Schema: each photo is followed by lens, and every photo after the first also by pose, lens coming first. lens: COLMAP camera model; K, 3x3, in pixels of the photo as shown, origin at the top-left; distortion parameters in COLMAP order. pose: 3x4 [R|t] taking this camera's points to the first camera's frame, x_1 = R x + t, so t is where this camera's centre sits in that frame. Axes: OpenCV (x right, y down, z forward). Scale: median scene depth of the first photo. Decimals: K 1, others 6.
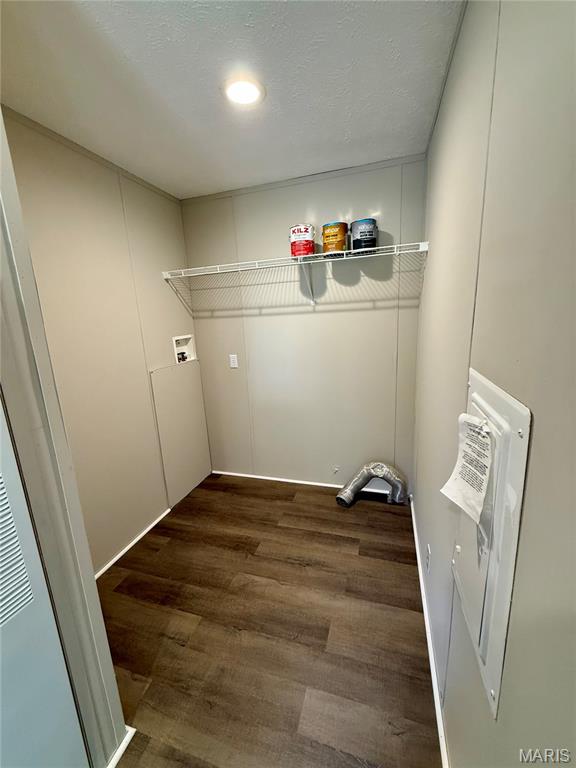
lens RADIAL K [[305.6, 0, 286.5], [0, 305.6, 381.6], [0, 0, 1]] dist [-0.001616, 0.000553]
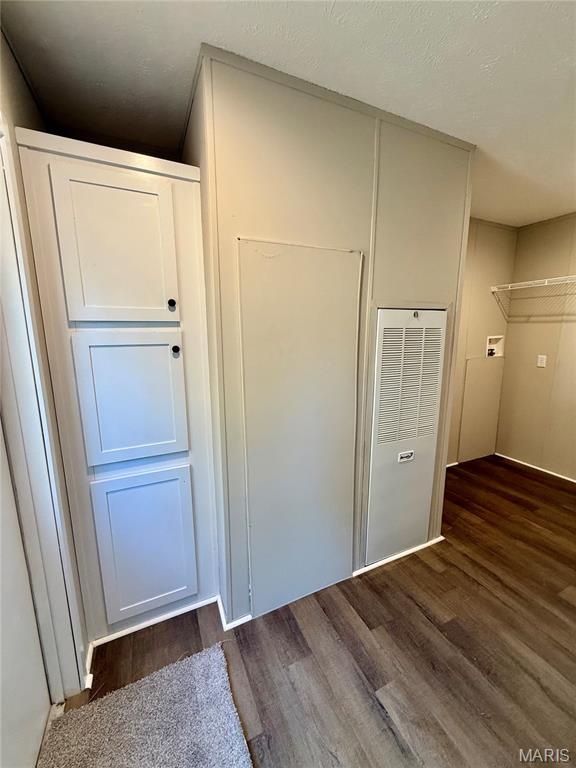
lens RADIAL K [[305.6, 0, 290.2], [0, 305.6, 381.7], [0, 0, 1]] dist [-0.001616, 0.000553]
pose [[0.676250, 0.167244, -0.717436, 0.022177], [-0.175874, 0.982380, 0.063229, 0.106264], [0.715370, 0.083419, 0.693749, -0.469701]]
